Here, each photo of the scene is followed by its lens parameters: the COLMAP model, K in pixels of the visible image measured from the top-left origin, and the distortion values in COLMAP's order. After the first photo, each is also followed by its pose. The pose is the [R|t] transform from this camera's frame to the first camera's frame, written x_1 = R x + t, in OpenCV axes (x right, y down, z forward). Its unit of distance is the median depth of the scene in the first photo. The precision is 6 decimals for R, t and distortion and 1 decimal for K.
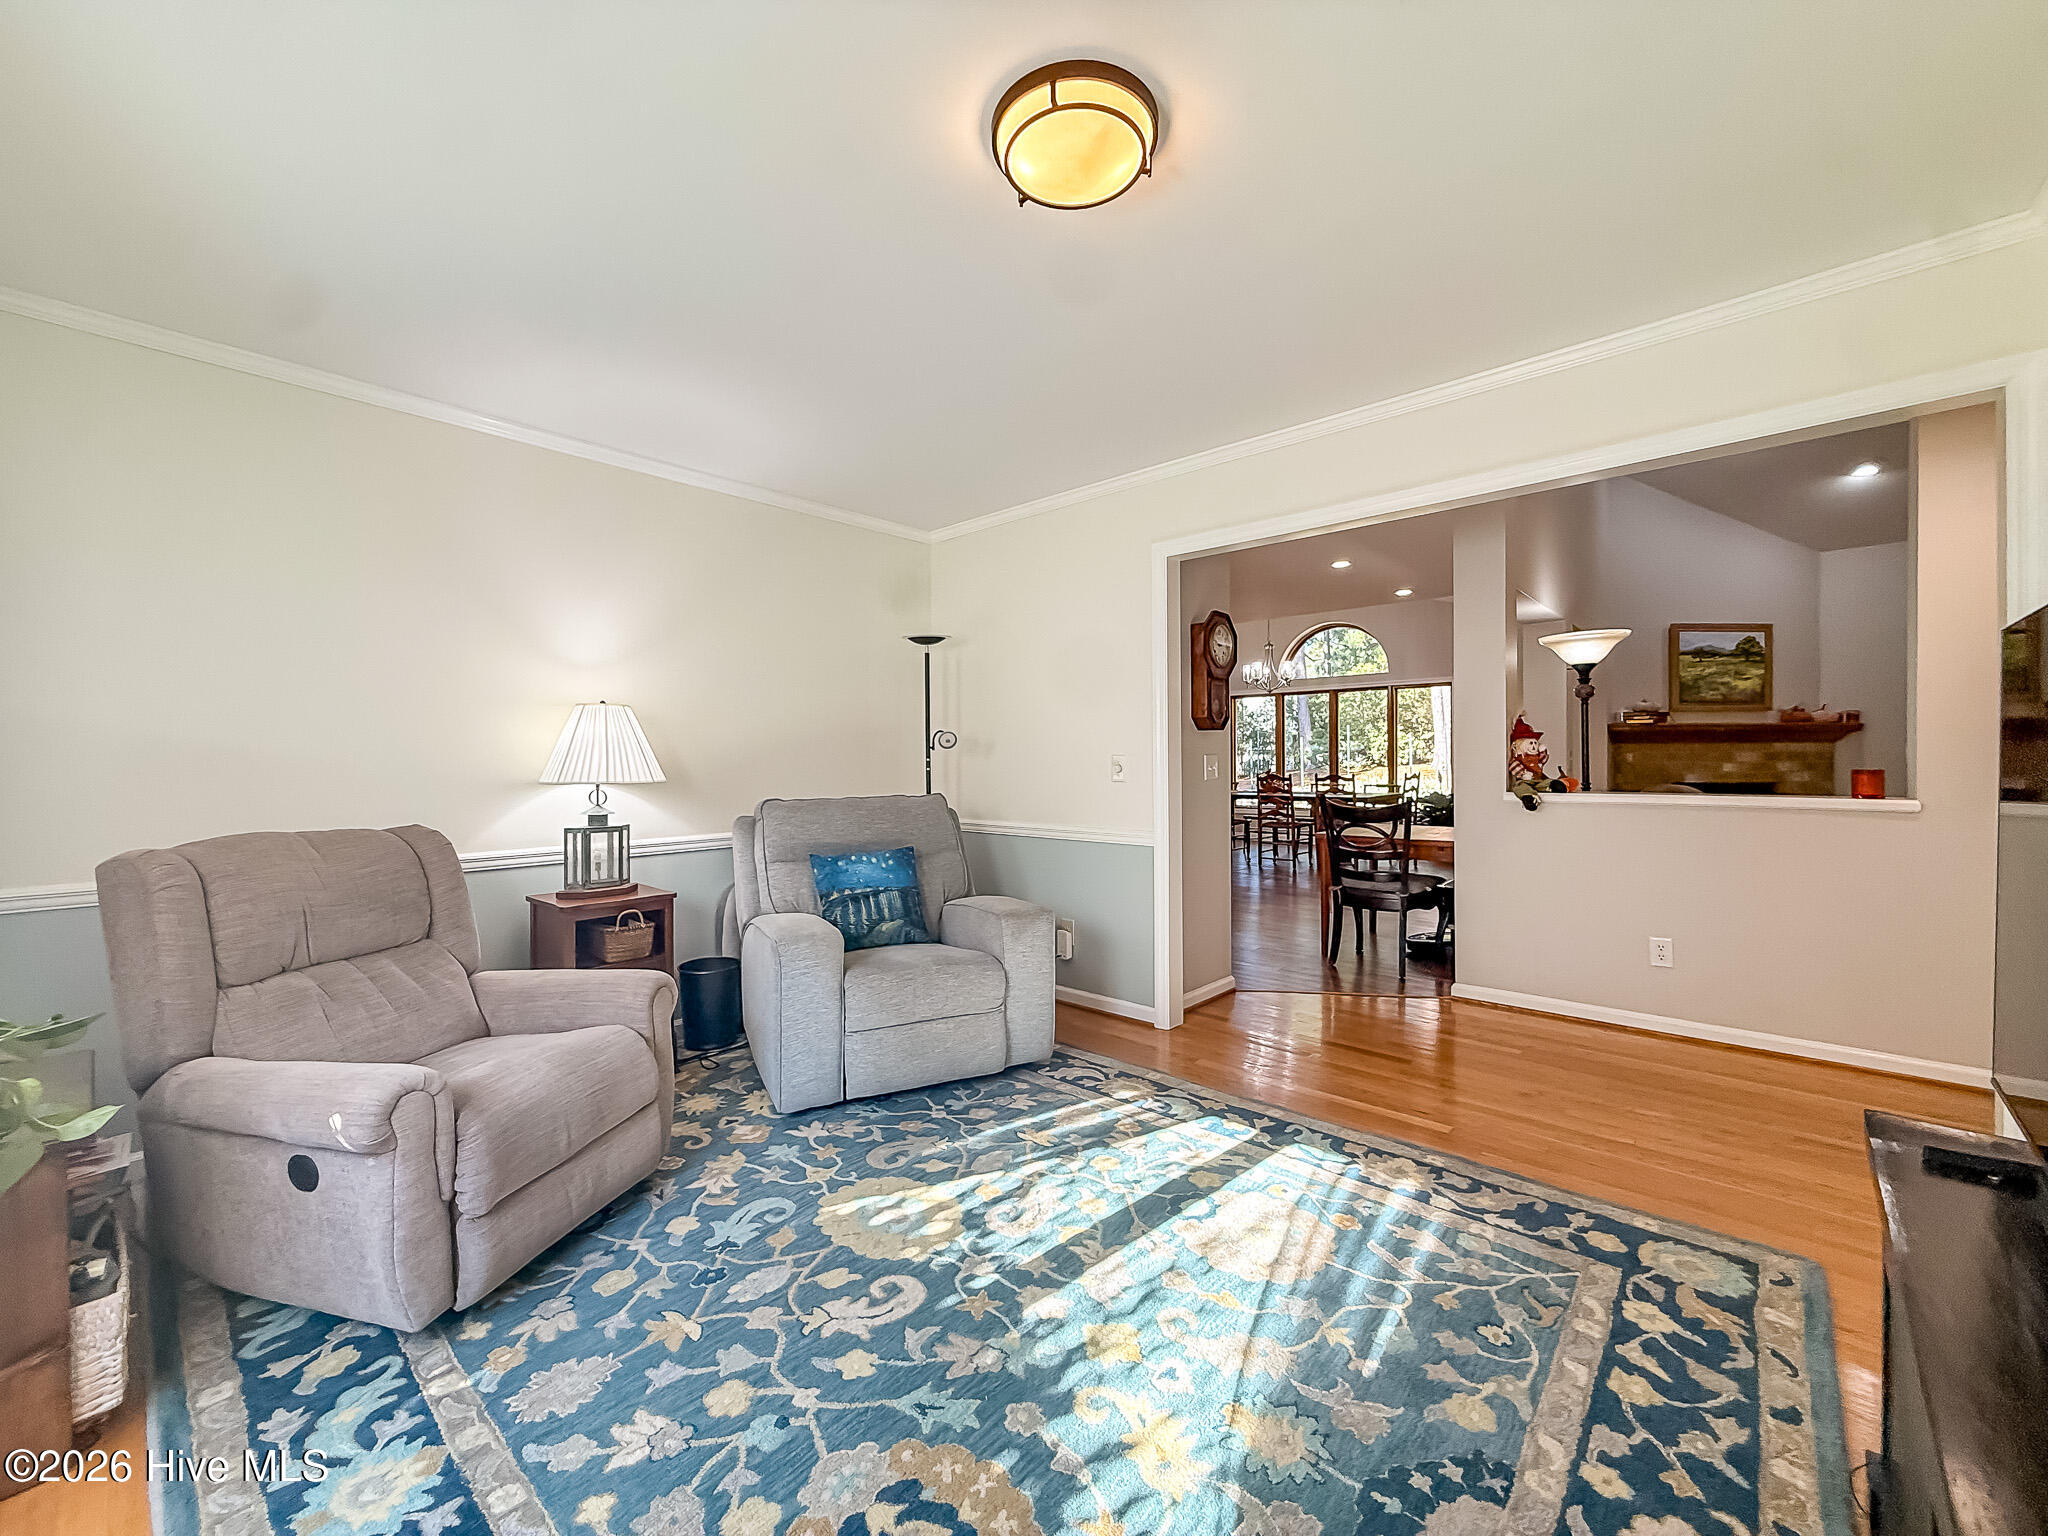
lens RADIAL K [[813.4, 0, 1024.0], [0, 813.4, 768.0], [0, 0, 1]] dist [-0.004771, 0.000135]
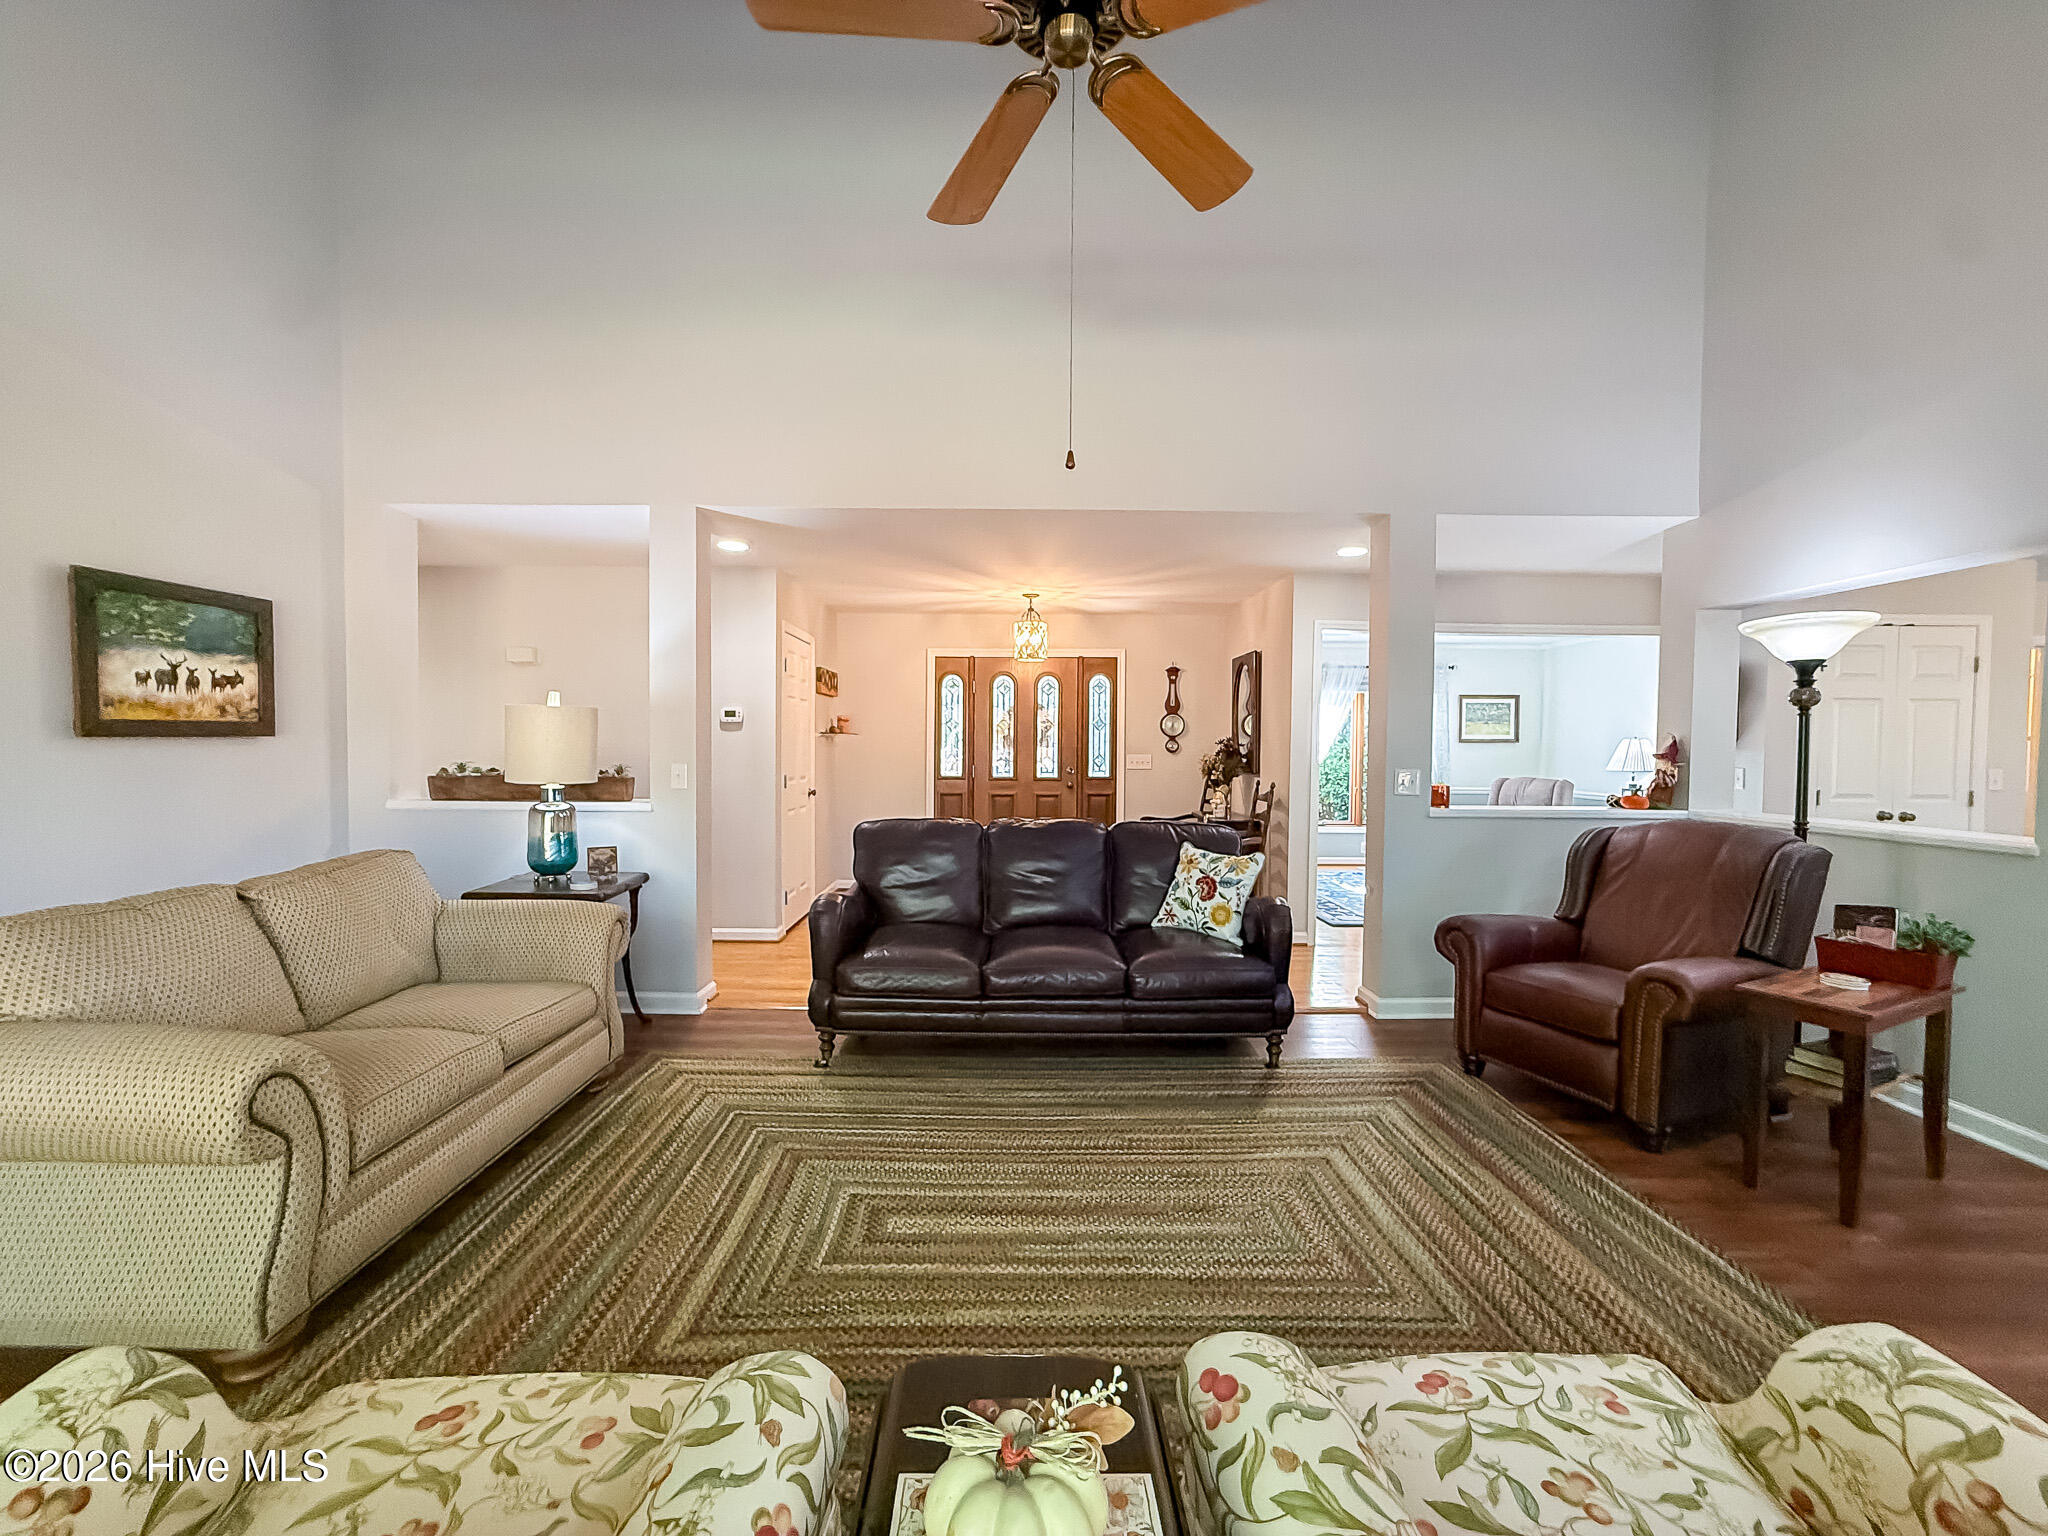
lens RADIAL K [[824.3, 0, 1015.7], [0, 824.3, 768.3], [0, 0, 1]] dist [-0.025130, 0.014297]
pose [[-0.732187, 0.024680, -0.680657, 3.267135], [-0.009639, 0.998868, 0.046586, -0.109558], [0.681036, 0.040671, -0.731120, 1.996420]]
